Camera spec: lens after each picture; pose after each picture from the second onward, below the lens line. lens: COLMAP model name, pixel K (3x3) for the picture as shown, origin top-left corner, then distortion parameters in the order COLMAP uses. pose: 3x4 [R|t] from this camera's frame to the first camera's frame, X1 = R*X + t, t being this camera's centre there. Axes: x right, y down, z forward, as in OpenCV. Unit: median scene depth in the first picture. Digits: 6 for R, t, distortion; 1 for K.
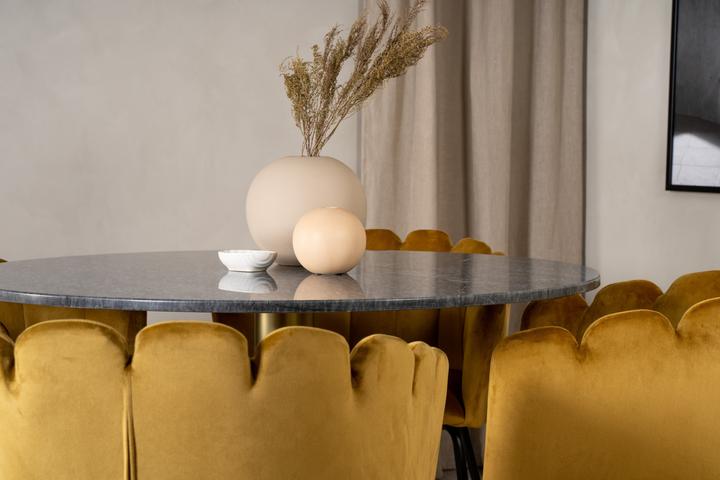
lens RADIAL K [[1328.9, 0, 360.0], [0, 1328.9, 240.0], [0, 0, 1]] dist [0.177964, 0.004122]
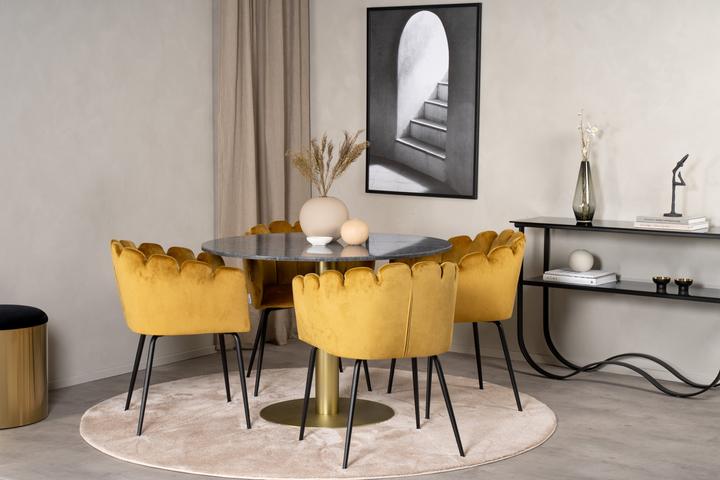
lens RADIAL K [[1328.9, 0, 360.0], [0, 1328.9, 240.0], [0, 0, 1]] dist [0.177964, 0.004122]
pose [[0.875917, -0.047839, 0.480084, -0.756365], [0.027471, 0.998403, 0.049367, -0.066609], [-0.481679, -0.030053, 0.875832, -0.755463]]
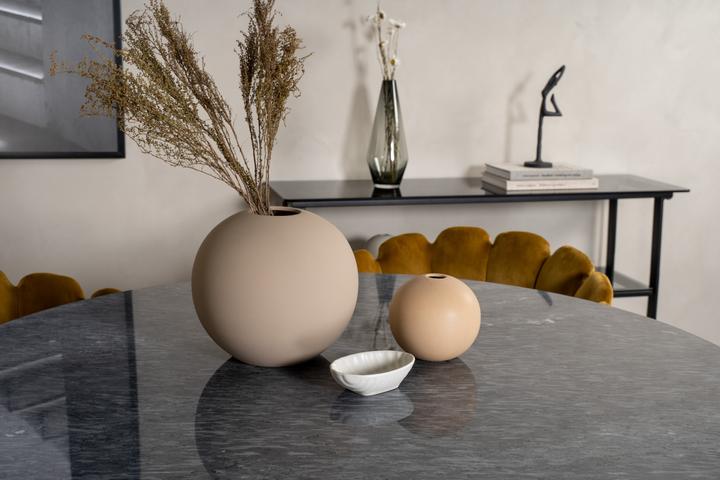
lens RADIAL K [[989.6, 0, 360.0], [0, 989.6, 240.0], [0, 0, 1]] dist [0.035842, 0.071270]
pose [[0.176867, -0.187237, 0.966261, -0.378462], [0.042280, 0.982278, 0.182602, -0.093453], [-0.983326, 0.008557, 0.181648, 0.546205]]
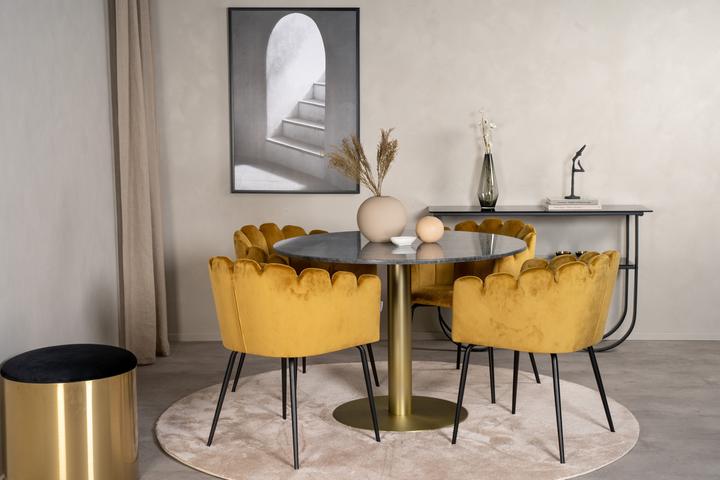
lens RADIAL K [[1115.9, 0, 360.0], [0, 1115.9, 240.0], [0, 0, 1]] dist [0.122751, 0.002285]
pose [[0.449931, -0.108082, 0.886499, -1.207181], [0.060652, 0.994056, 0.090412, -0.109754], [-0.891001, 0.013089, 0.453812, 0.076738]]
